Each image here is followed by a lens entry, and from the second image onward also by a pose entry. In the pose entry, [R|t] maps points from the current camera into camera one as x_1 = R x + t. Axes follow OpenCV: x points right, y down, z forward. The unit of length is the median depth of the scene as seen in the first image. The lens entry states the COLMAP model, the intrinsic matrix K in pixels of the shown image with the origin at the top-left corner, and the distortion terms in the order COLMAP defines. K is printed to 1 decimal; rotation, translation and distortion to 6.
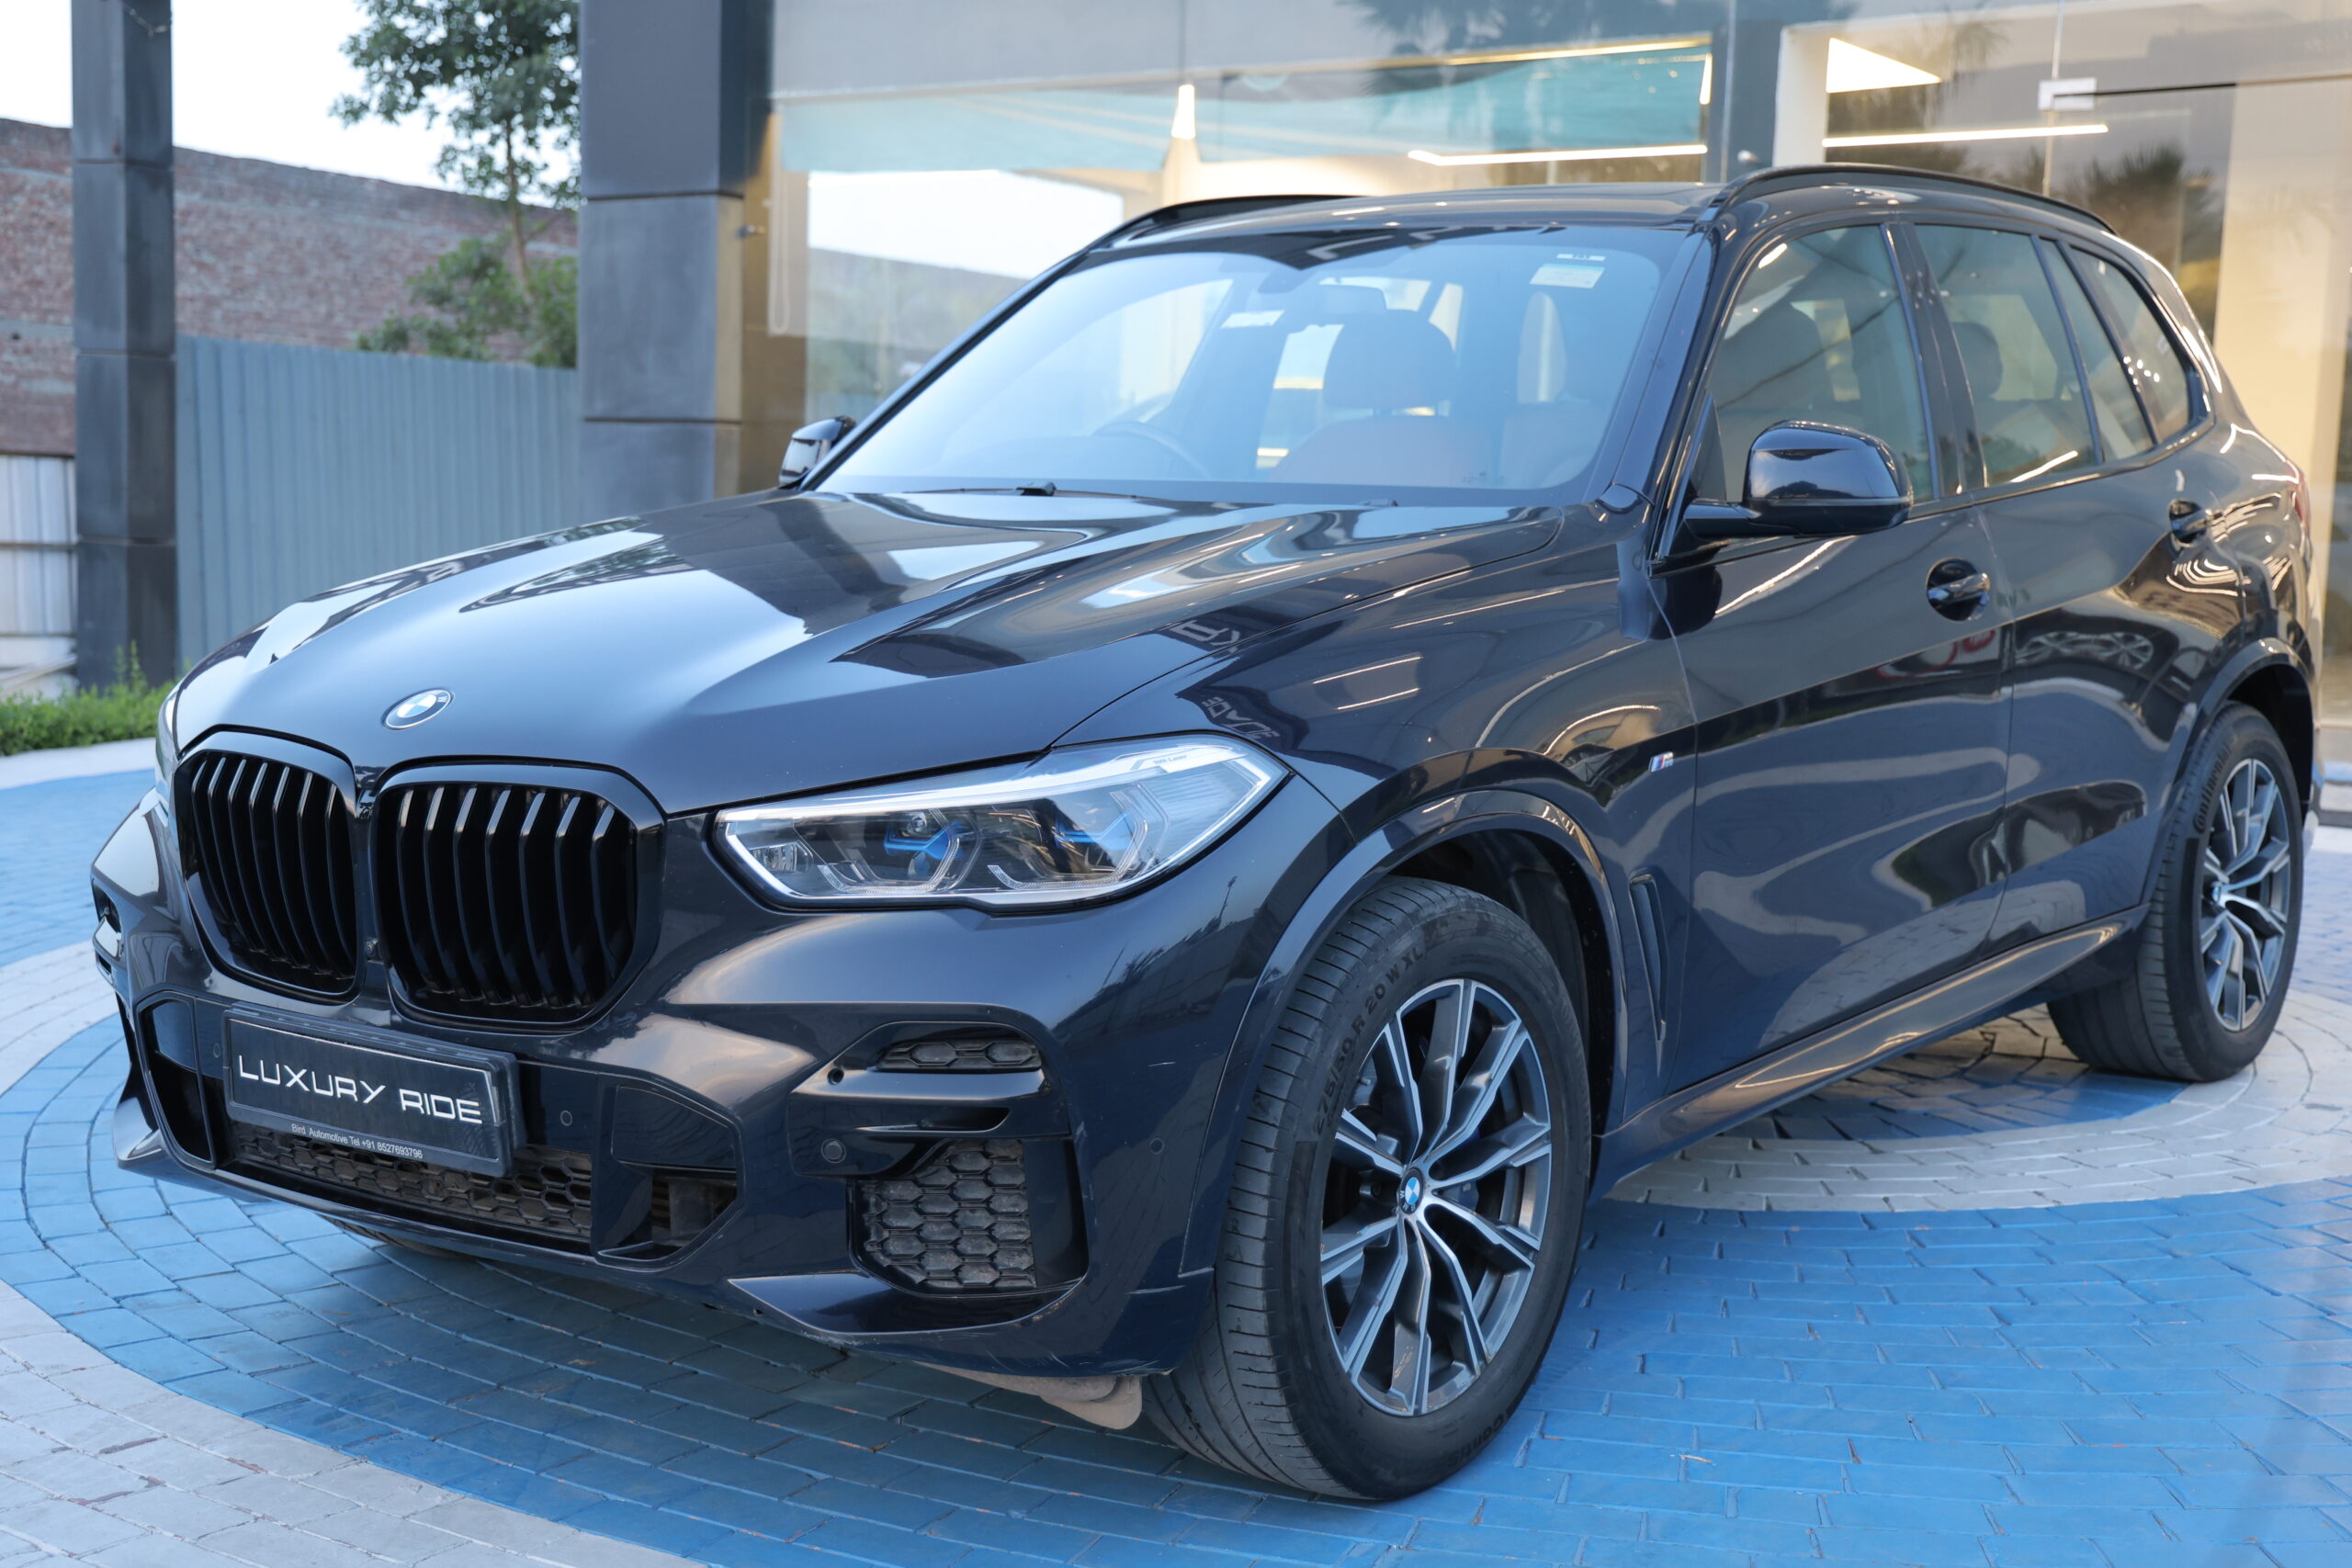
lens RADIAL K [[3071.0, 0, 1171.9], [0, 3071.0, 783.9], [0, 0, 1]] dist [0.184958, 0.000000]
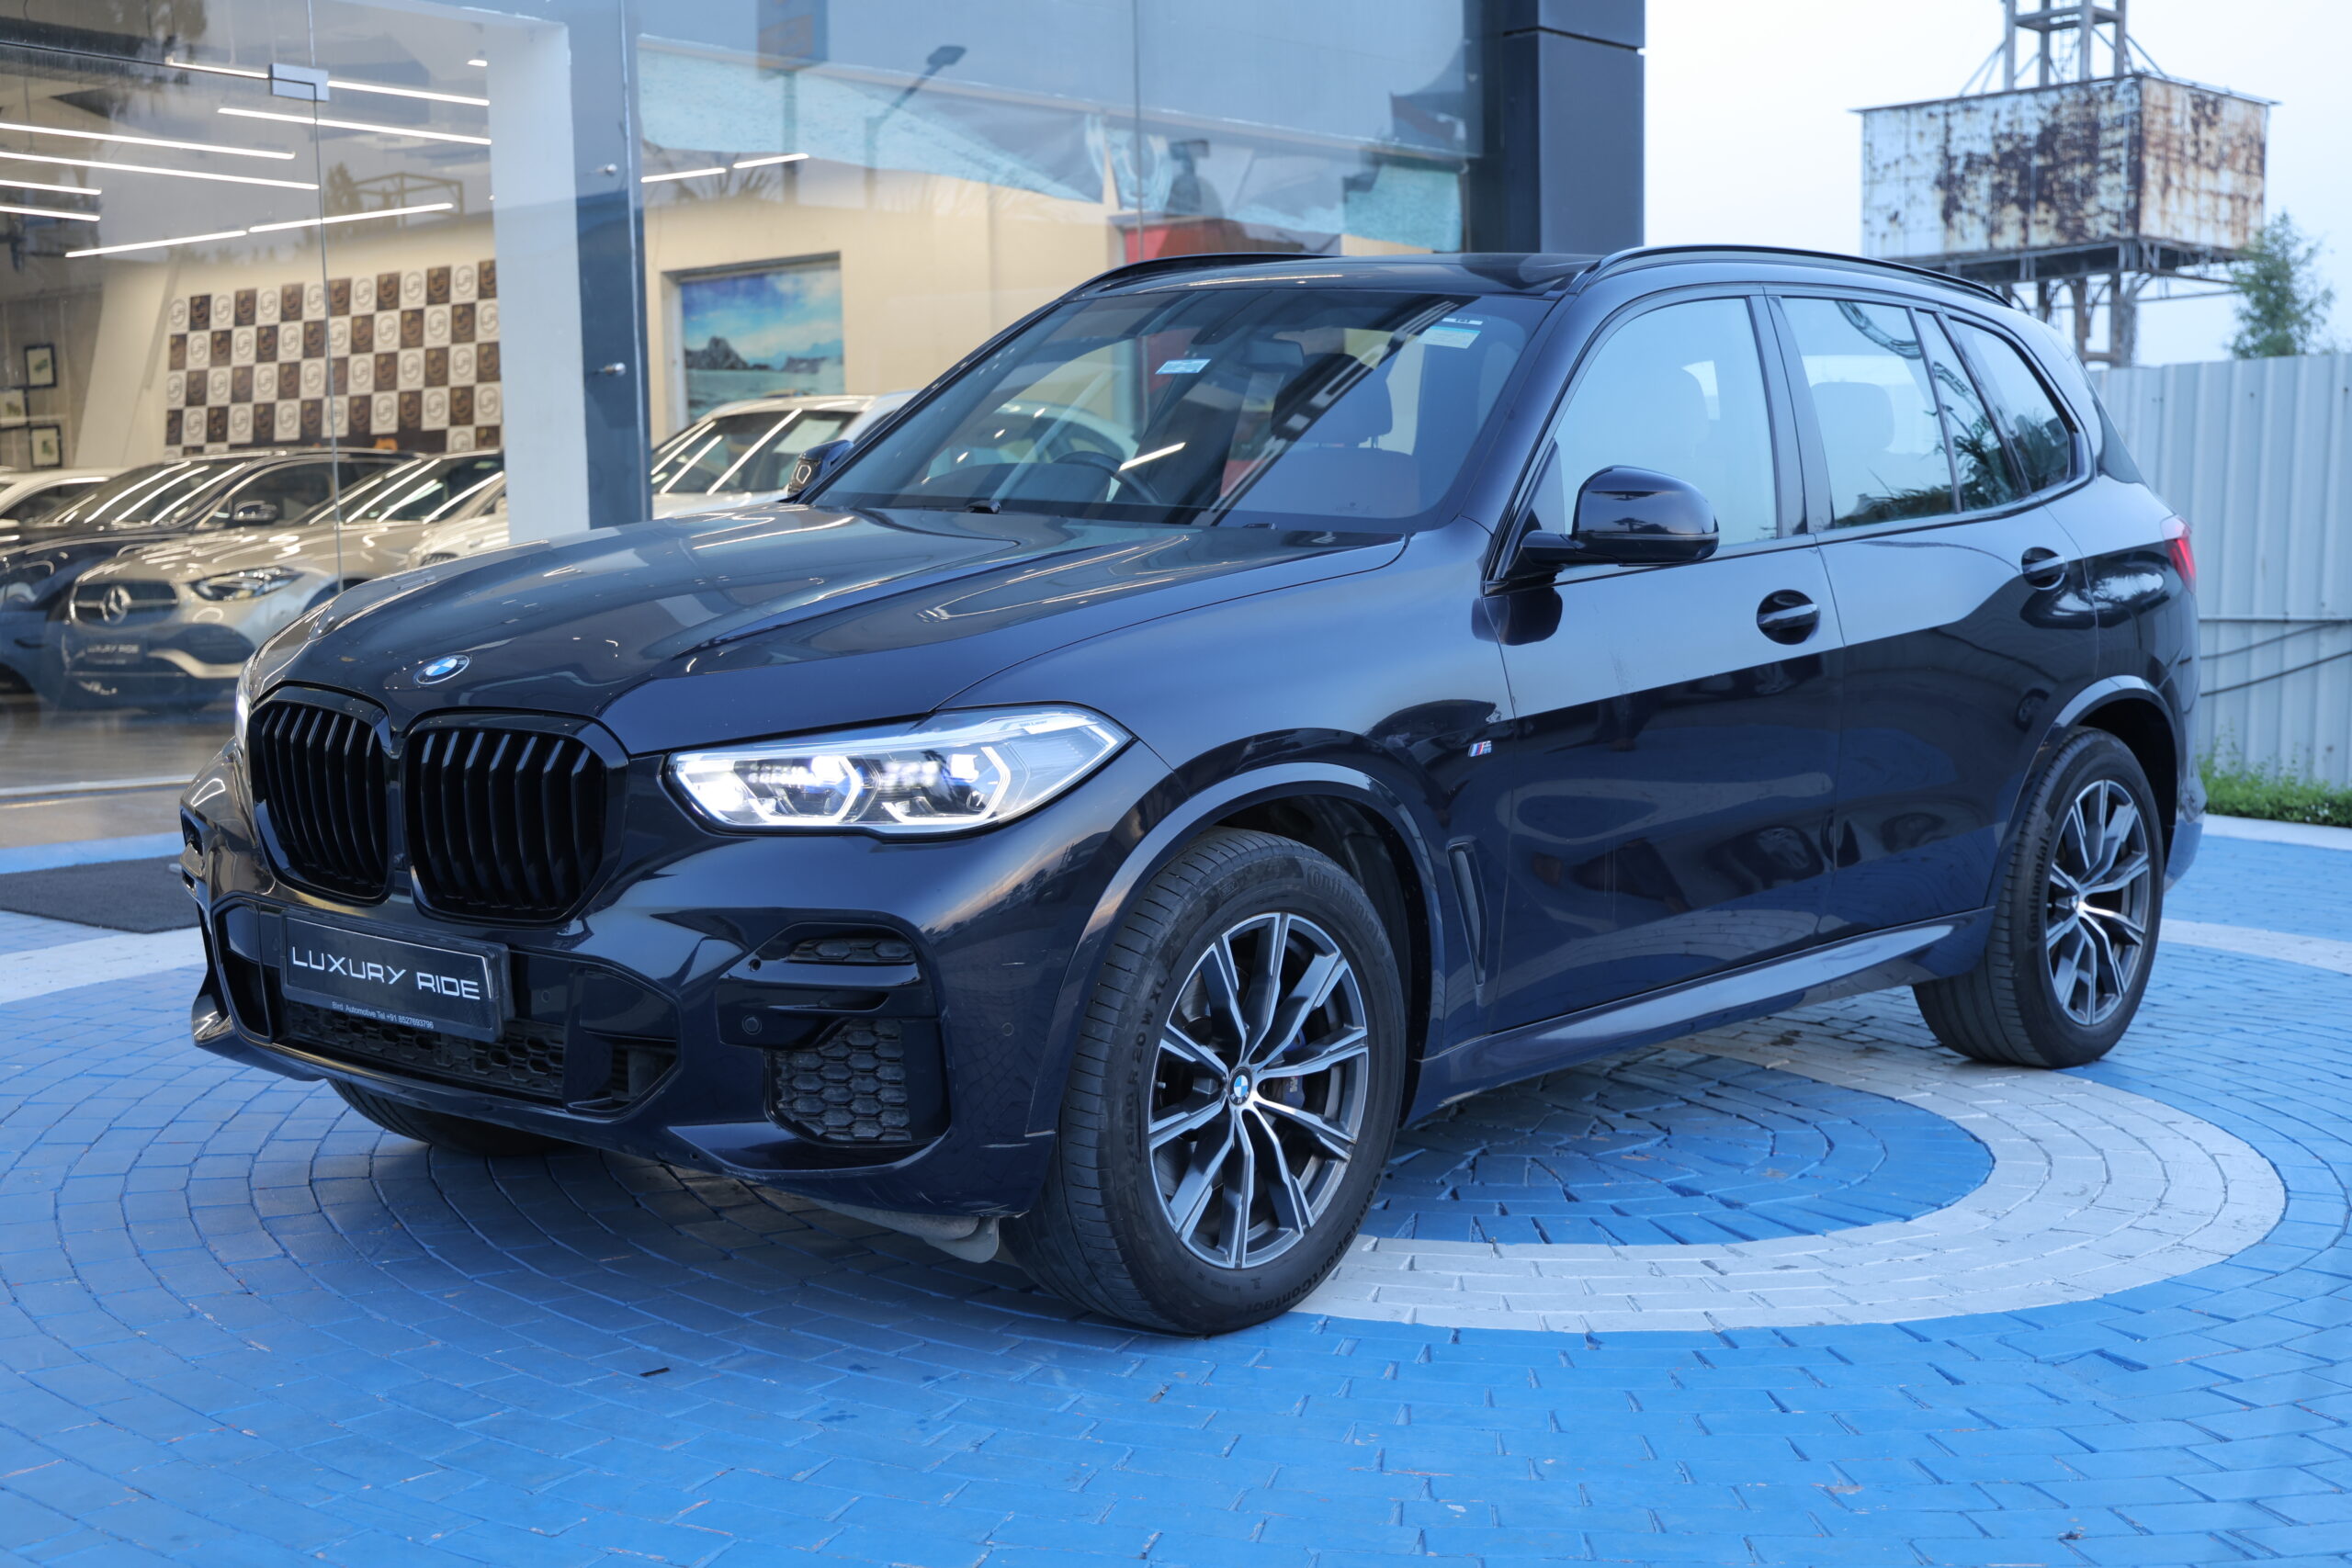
lens RADIAL K [[3282.7, 0, 1186.1], [0, 3282.7, 786.3], [0, 0, 1]] dist [0.199872, 0.000000]
pose [[0.998608, 0.029120, -0.043985, 0.116156], [-0.029782, 0.999451, -0.014485, 0.033728], [0.043539, 0.015775, 0.998927, -0.316955]]
